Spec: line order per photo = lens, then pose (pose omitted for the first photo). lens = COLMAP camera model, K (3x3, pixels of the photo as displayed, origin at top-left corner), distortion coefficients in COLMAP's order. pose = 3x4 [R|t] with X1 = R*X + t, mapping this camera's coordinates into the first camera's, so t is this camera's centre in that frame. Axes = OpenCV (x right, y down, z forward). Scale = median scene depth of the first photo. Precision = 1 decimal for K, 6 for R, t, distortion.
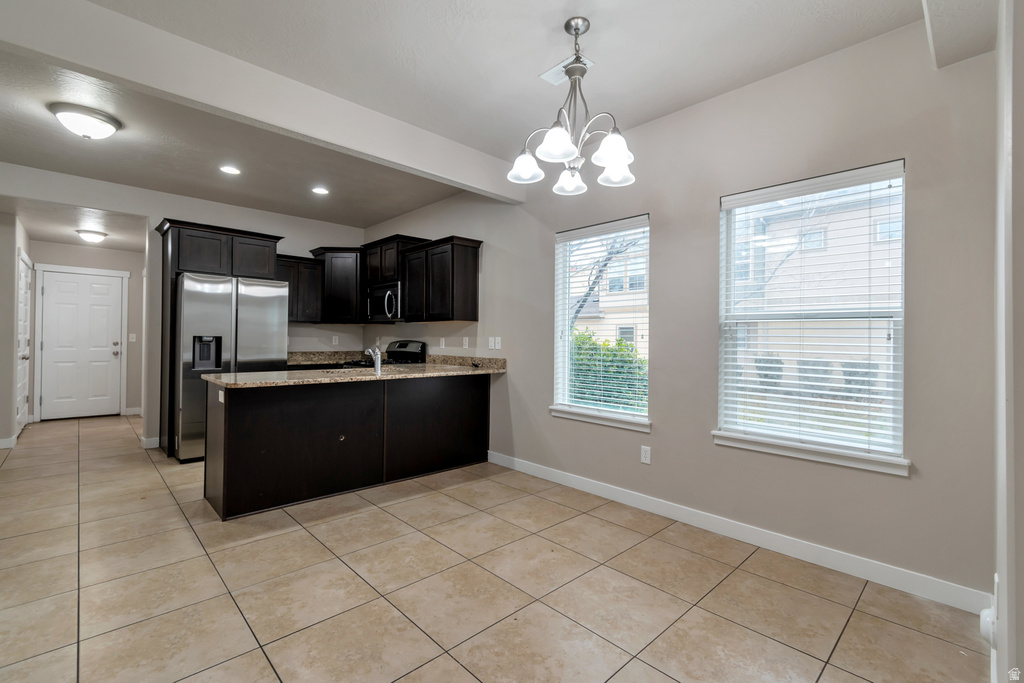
lens RADIAL K [[458.1, 0, 510.6], [0, 458.1, 338.2], [0, 0, 1]] dist [-0.001915, -0.000808]
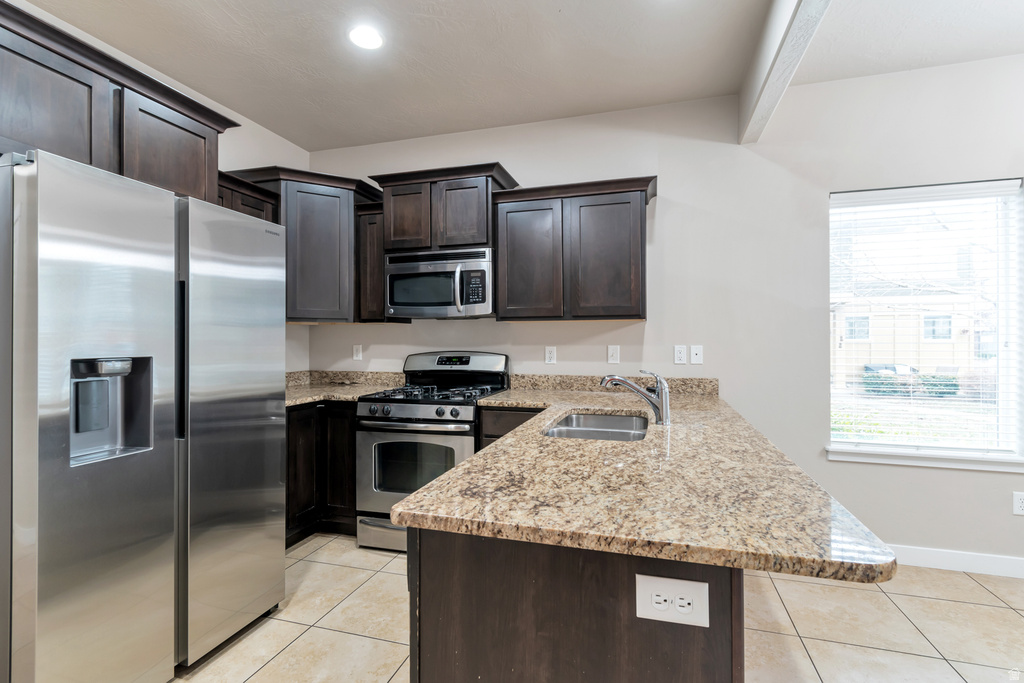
lens RADIAL K [[458.1, 0, 512.9], [0, 458.1, 346.4], [0, 0, 1]] dist [-0.001915, -0.000808]
pose [[0.866945, -0.018569, 0.498057, -0.585733], [0.008508, 0.999711, 0.022463, -0.017720], [-0.498330, -0.015237, 0.866853, 0.580449]]
